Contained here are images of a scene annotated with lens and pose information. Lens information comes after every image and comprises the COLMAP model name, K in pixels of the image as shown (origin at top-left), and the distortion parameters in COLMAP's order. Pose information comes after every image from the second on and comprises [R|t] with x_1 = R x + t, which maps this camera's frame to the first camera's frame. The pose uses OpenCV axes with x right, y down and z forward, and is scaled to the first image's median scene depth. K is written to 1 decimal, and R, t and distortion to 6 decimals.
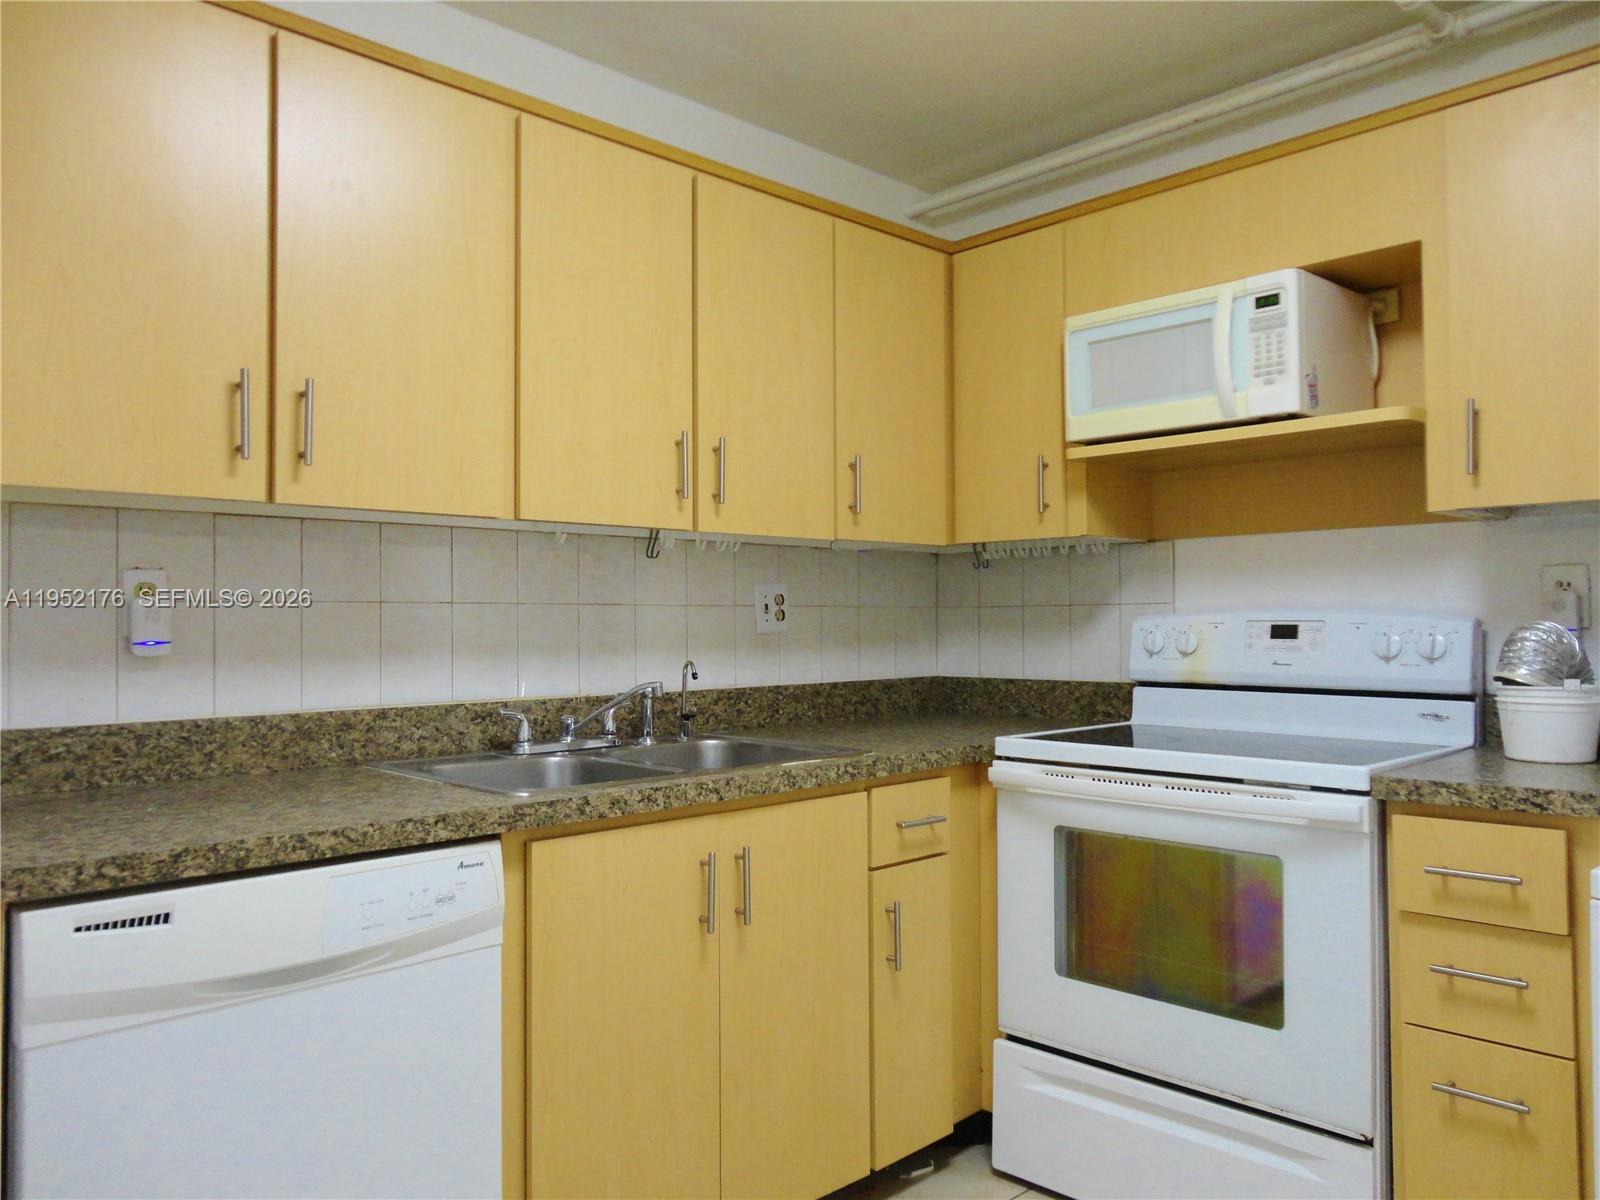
lens RADIAL K [[1165.9, 0, 800.0], [0, 1165.9, 600.0], [0, 0, 1]] dist [-0.016755, 0.004116]
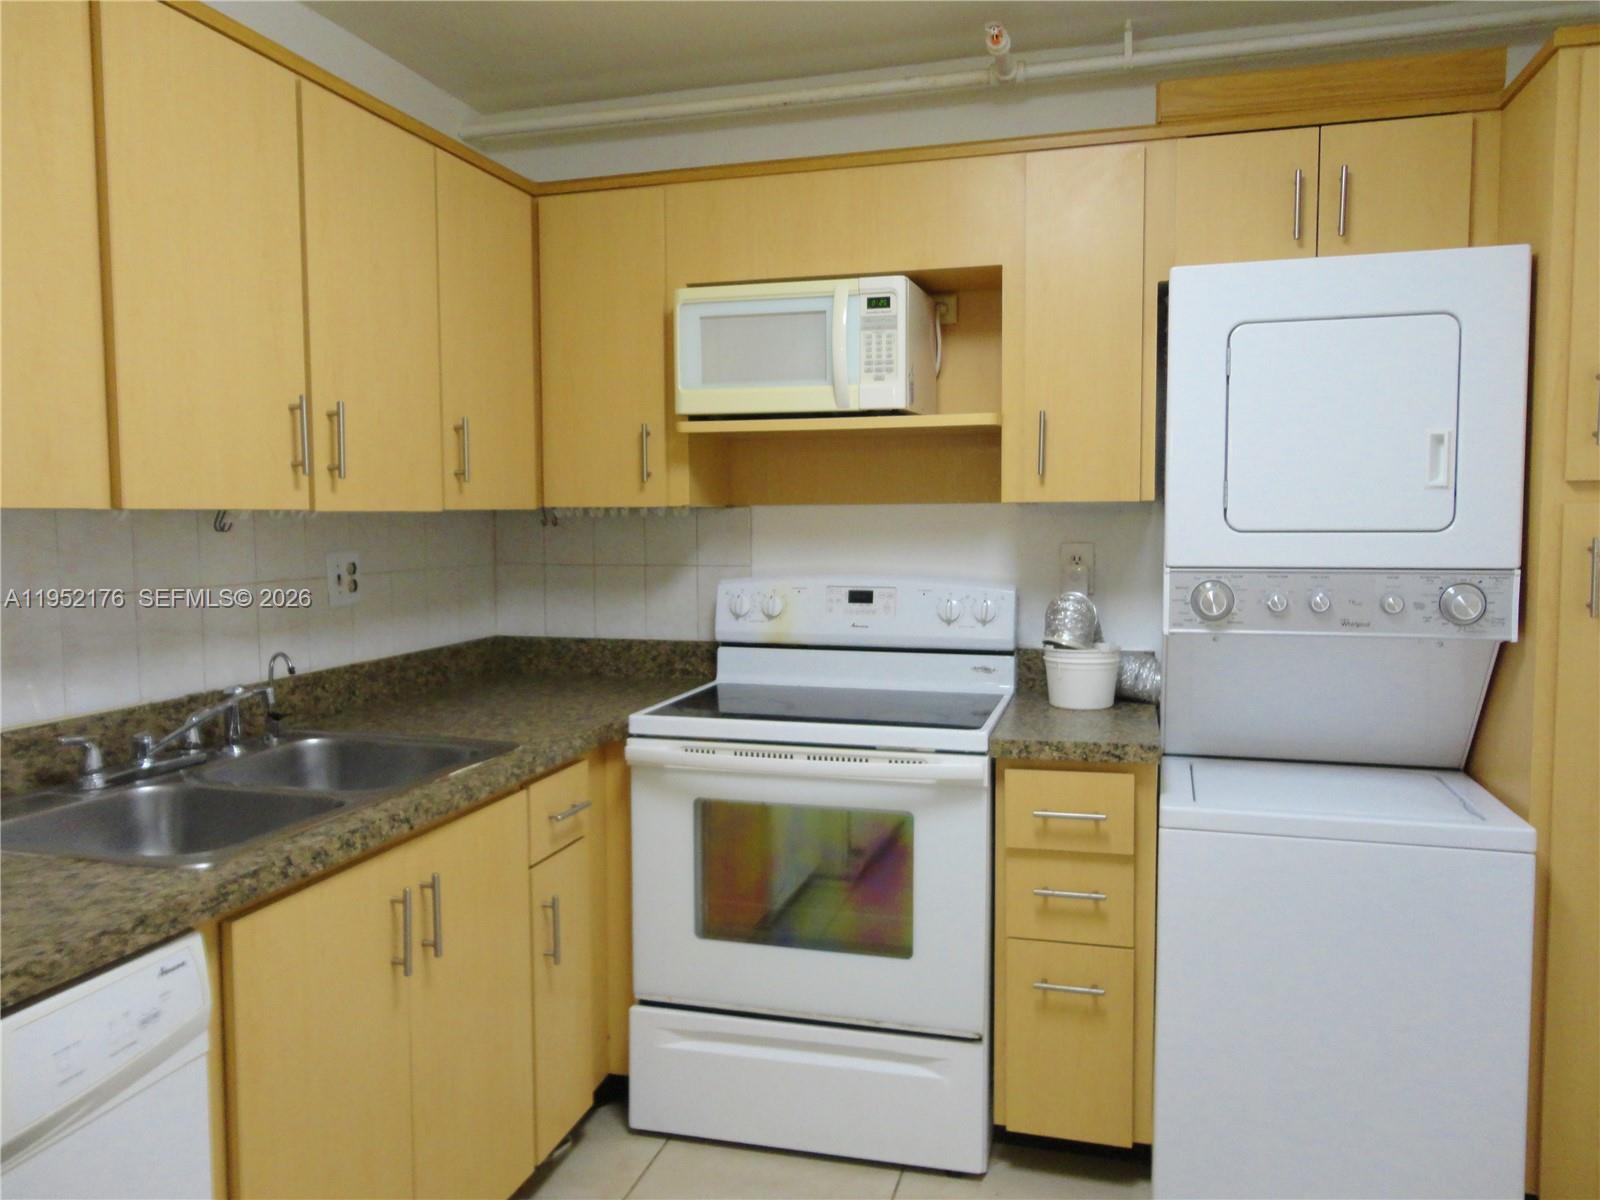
lens RADIAL K [[1165.9, 0, 800.0], [0, 1165.9, 600.0], [0, 0, 1]] dist [-0.016755, 0.004116]
pose [[0.863184, -0.034170, 0.503732, -0.213066], [-0.011281, 0.996153, 0.086903, -0.071782], [-0.504763, -0.080696, 0.859478, 0.075788]]
